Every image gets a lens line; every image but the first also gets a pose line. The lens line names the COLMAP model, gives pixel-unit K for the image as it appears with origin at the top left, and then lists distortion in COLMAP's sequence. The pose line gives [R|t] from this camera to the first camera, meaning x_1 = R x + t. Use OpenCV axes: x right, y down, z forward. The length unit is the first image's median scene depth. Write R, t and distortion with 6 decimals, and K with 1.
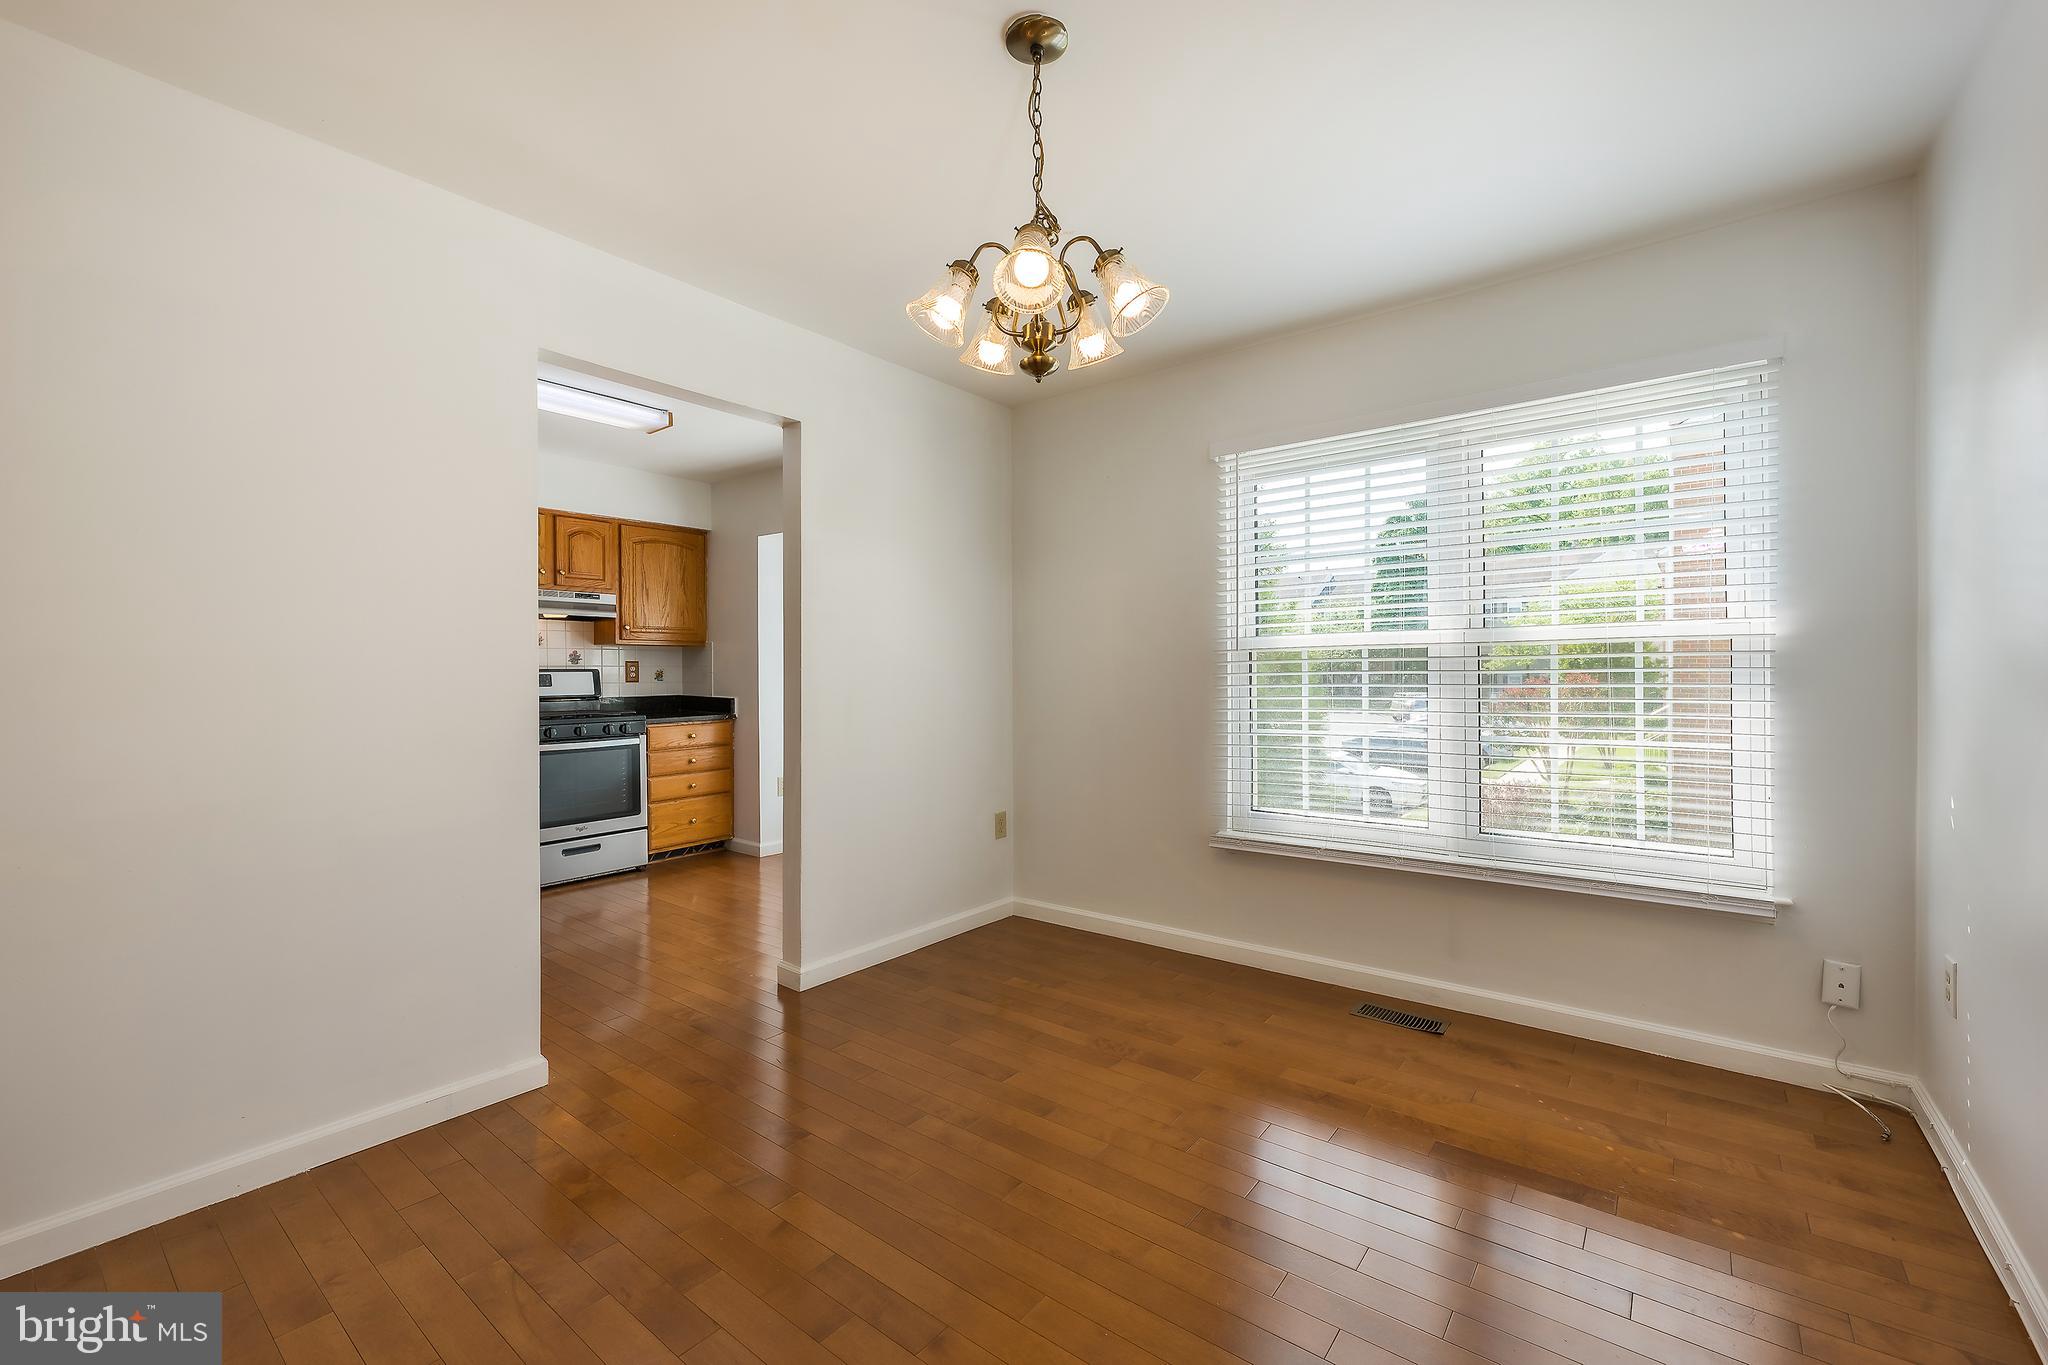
lens RADIAL K [[848.1, 0, 1029.0], [0, 848.1, 679.3], [0, 0, 1]] dist [0.000447, -0.000162]
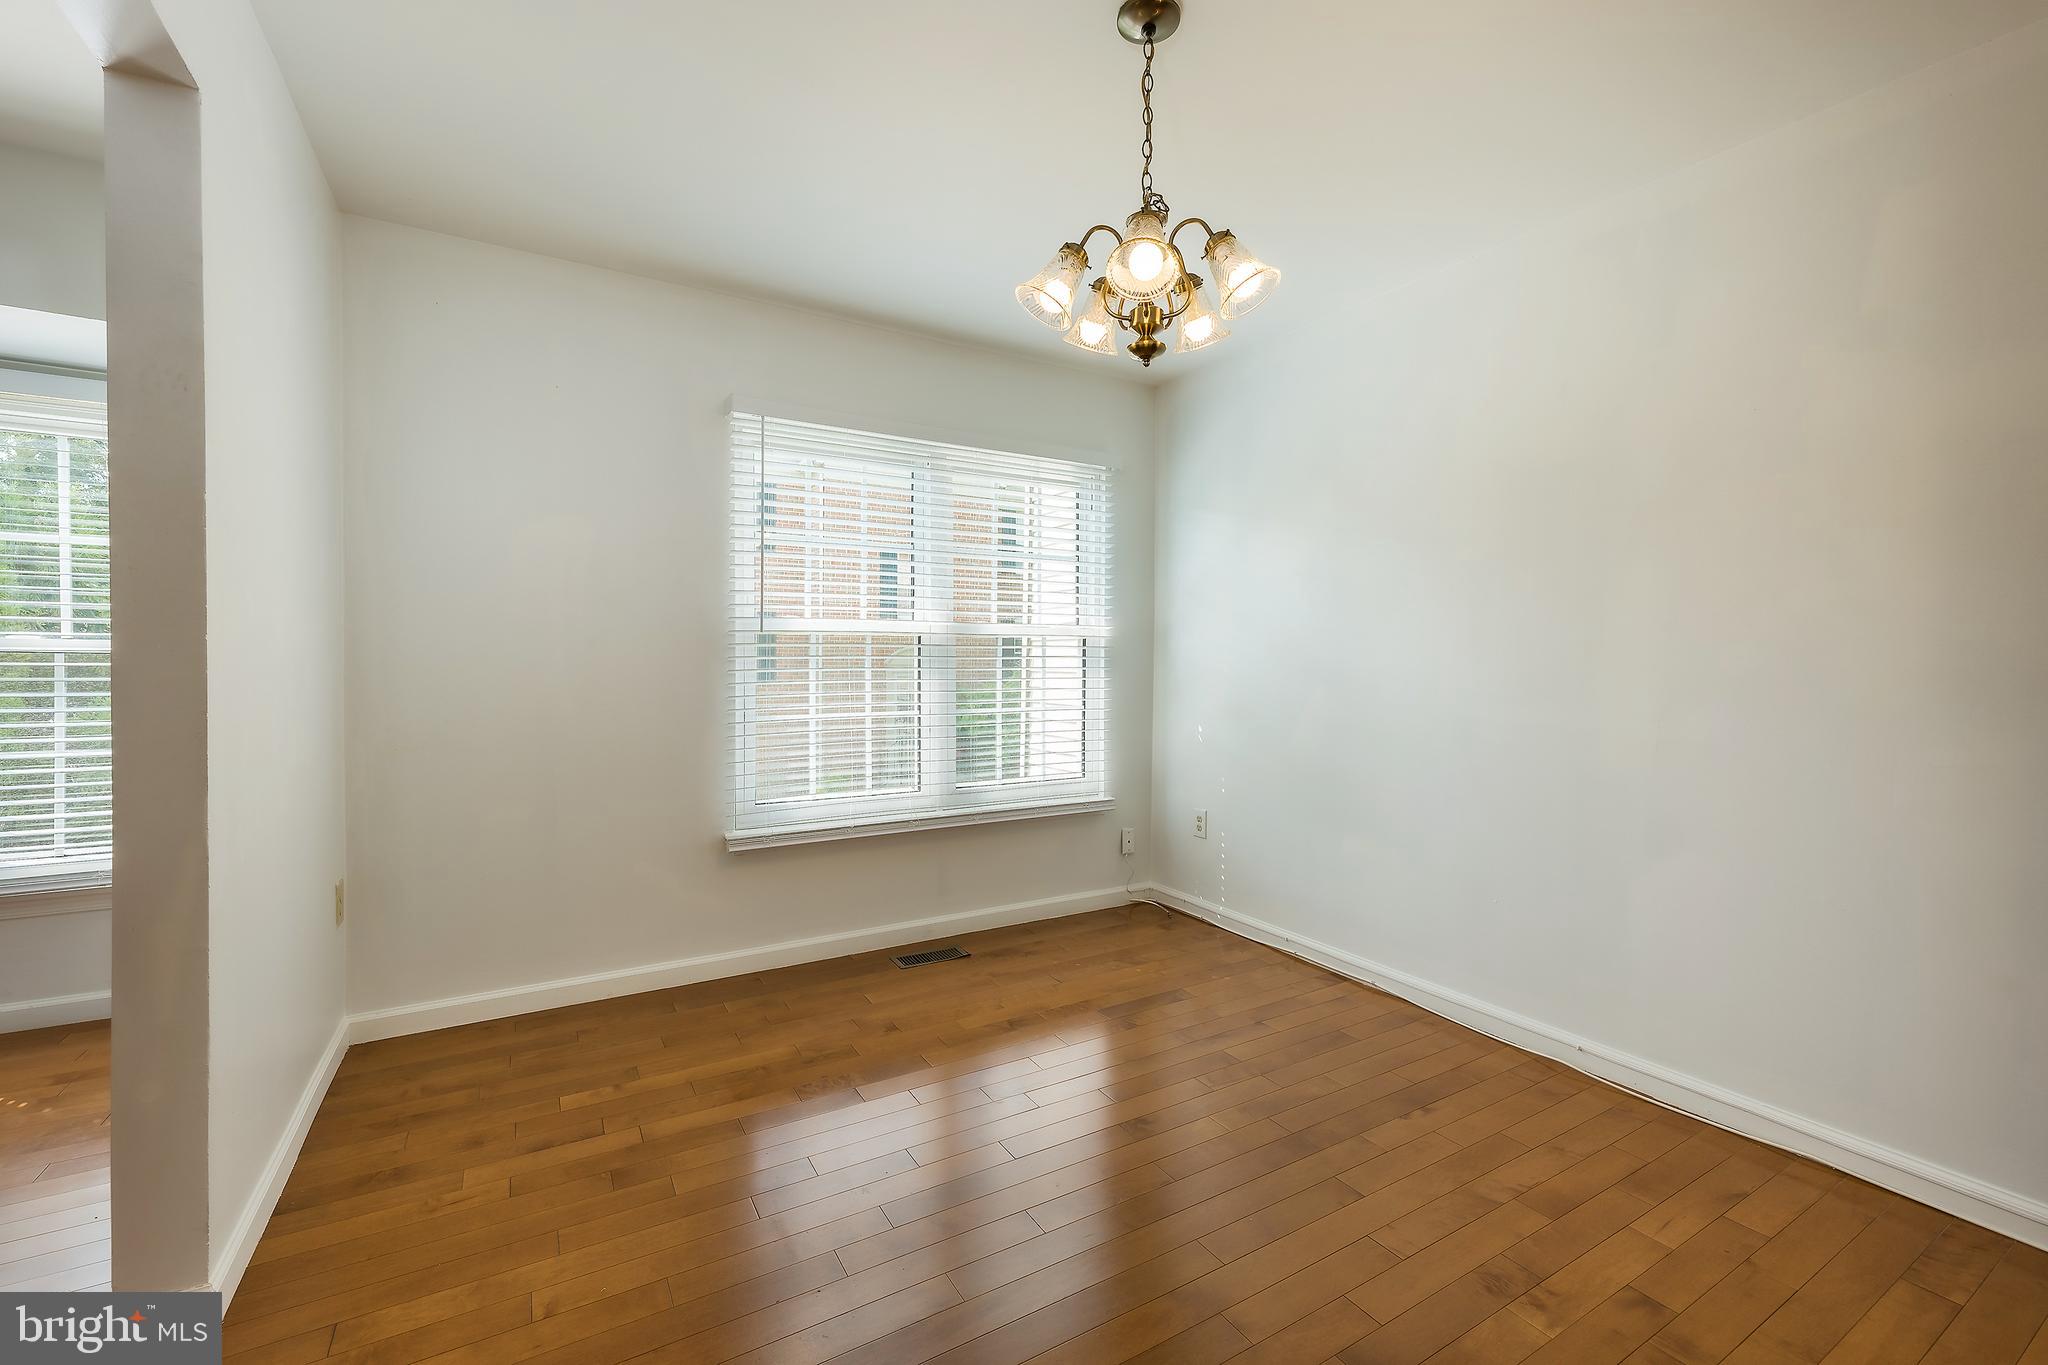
lens RADIAL K [[848.1, 0, 1026.2], [0, 848.1, 677.7], [0, 0, 1]] dist [0.000447, -0.000162]
pose [[0.364821, -0.012029, 0.931000, -0.563623], [-0.001968, 0.999904, 0.013690, 0.002982], [-0.931076, -0.006827, 0.364762, 0.441434]]
